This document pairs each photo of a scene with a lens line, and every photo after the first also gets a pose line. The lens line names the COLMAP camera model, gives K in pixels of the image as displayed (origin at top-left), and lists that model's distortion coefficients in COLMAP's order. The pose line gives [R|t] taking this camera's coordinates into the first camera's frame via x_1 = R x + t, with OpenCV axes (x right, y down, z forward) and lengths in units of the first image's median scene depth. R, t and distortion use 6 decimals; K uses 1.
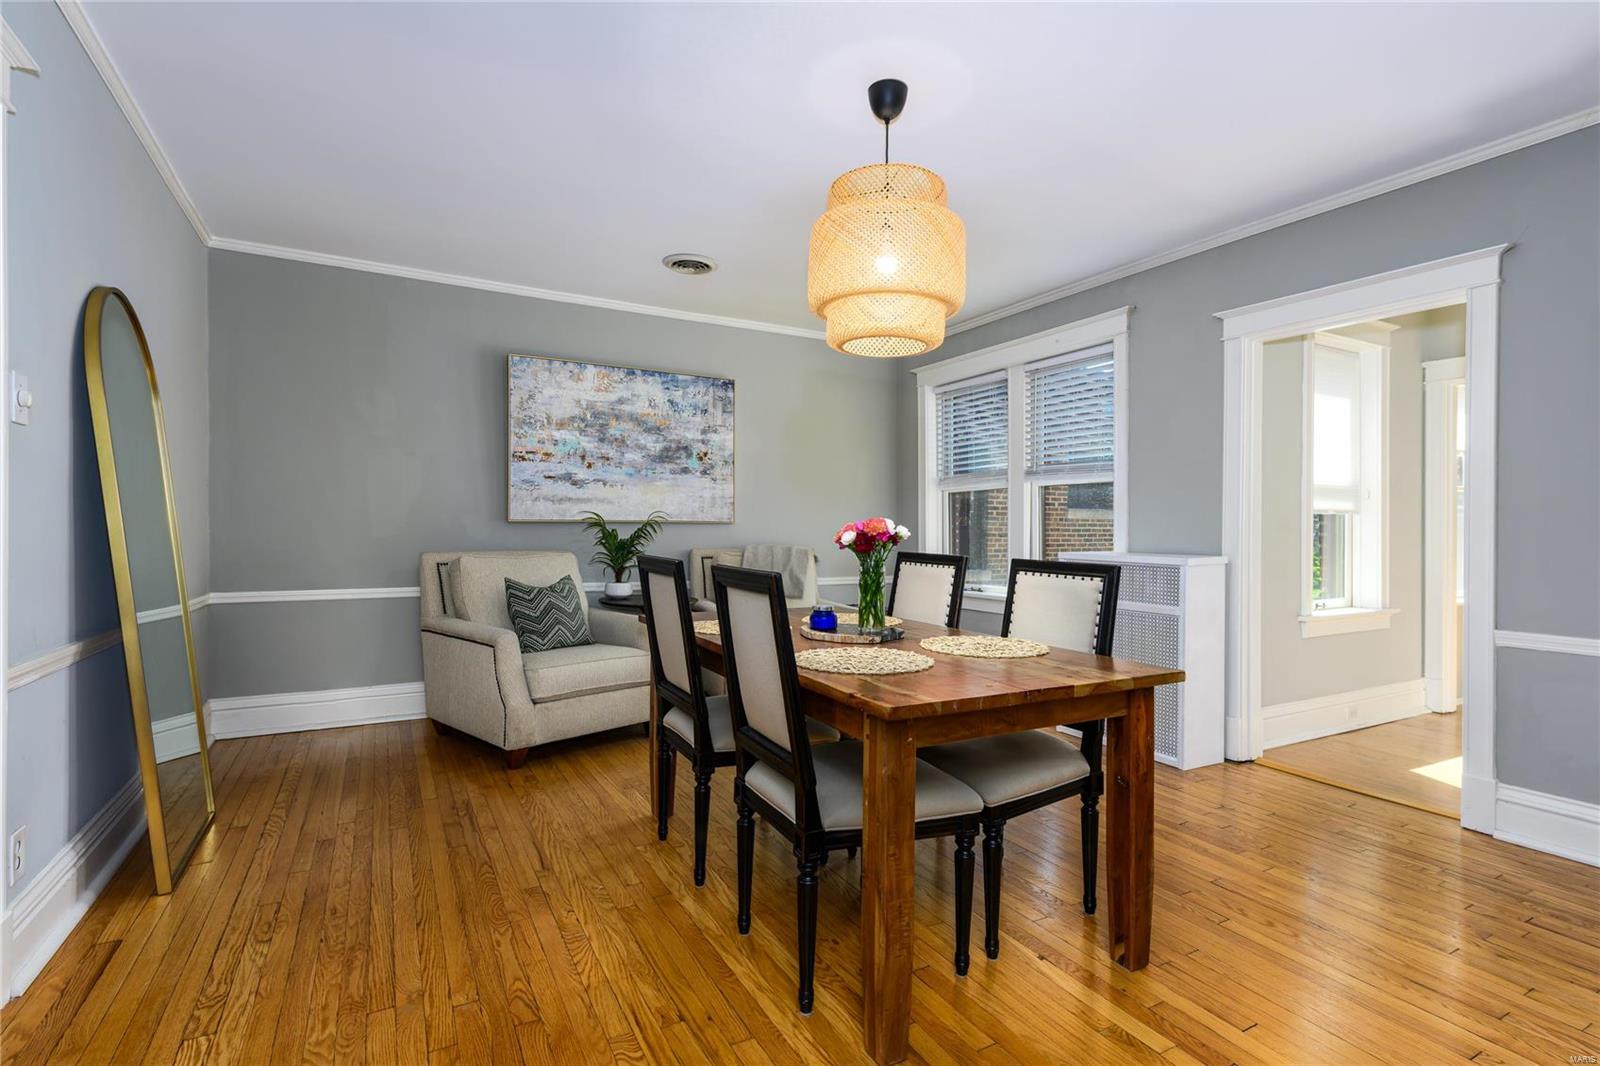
lens RADIAL K [[792.0, 0, 800.0], [0, 792.0, 533.0], [0, 0, 1]] dist [0.002567, 0.000252]
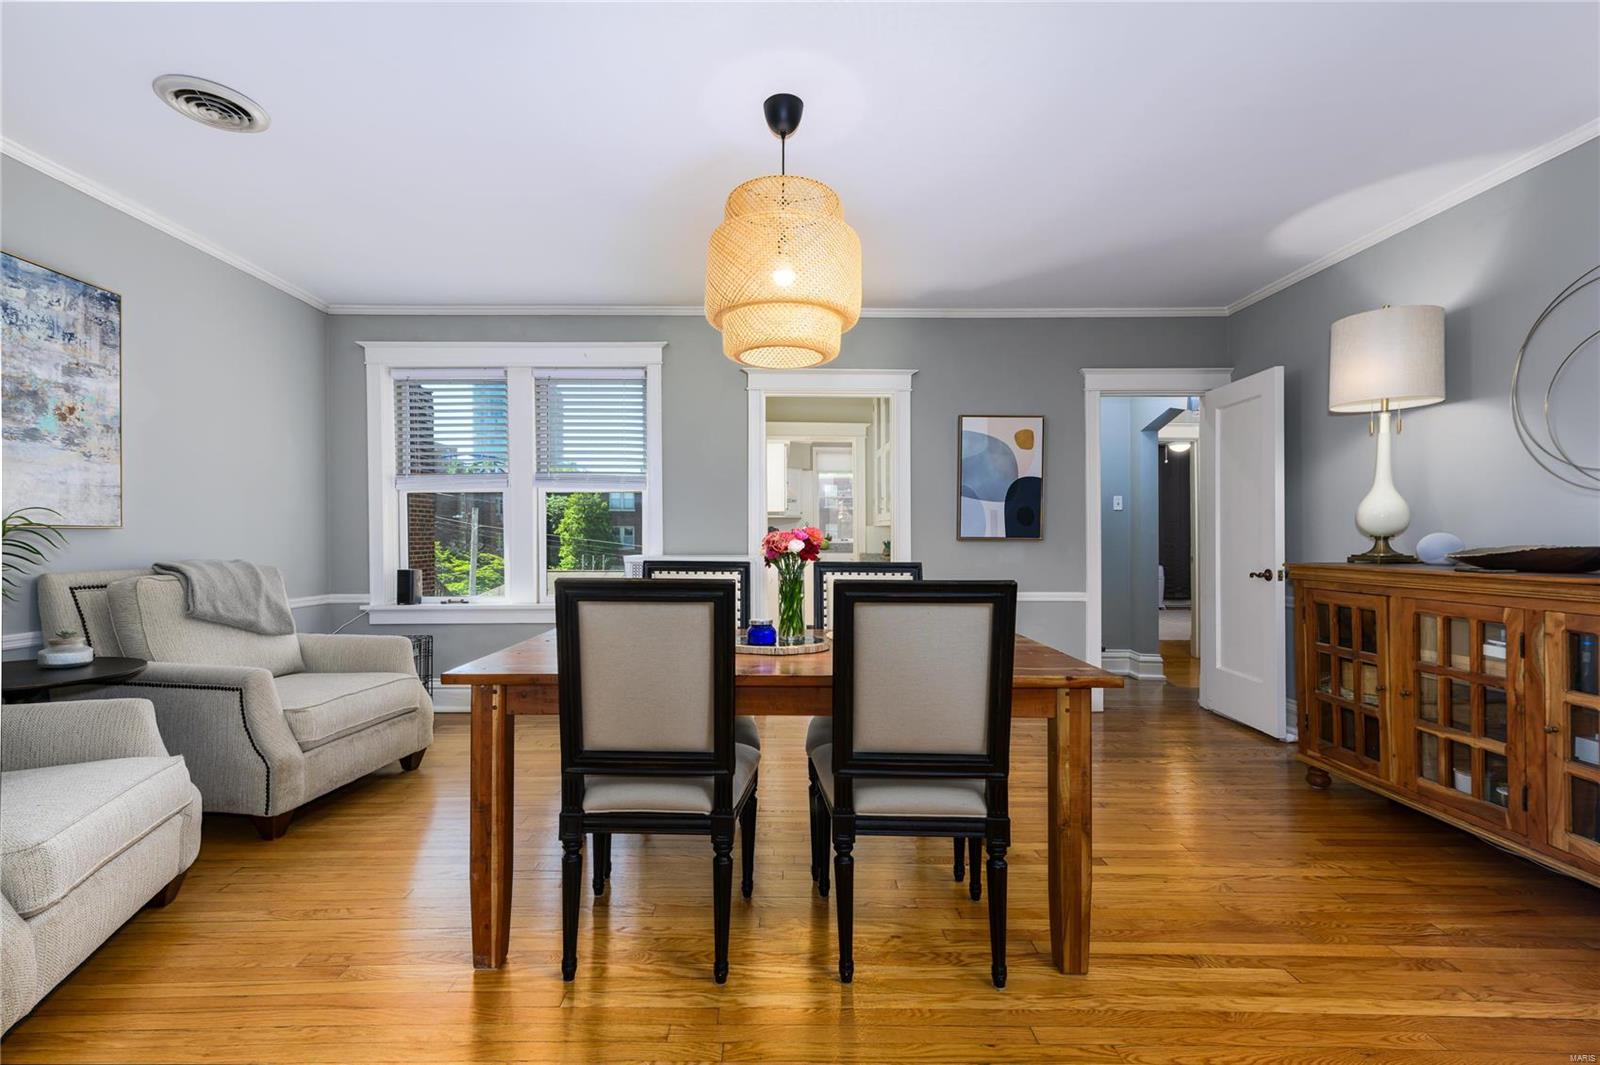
lens RADIAL K [[723.7, 0, 800.0], [0, 723.7, 532.5], [0, 0, 1]] dist [0.023366, -0.000046]
pose [[0.467534, -0.001531, 0.883974, -0.352290], [0.006801, 0.999975, -0.001865, -0.004785], [-0.883949, 0.006883, 0.467533, 0.273207]]
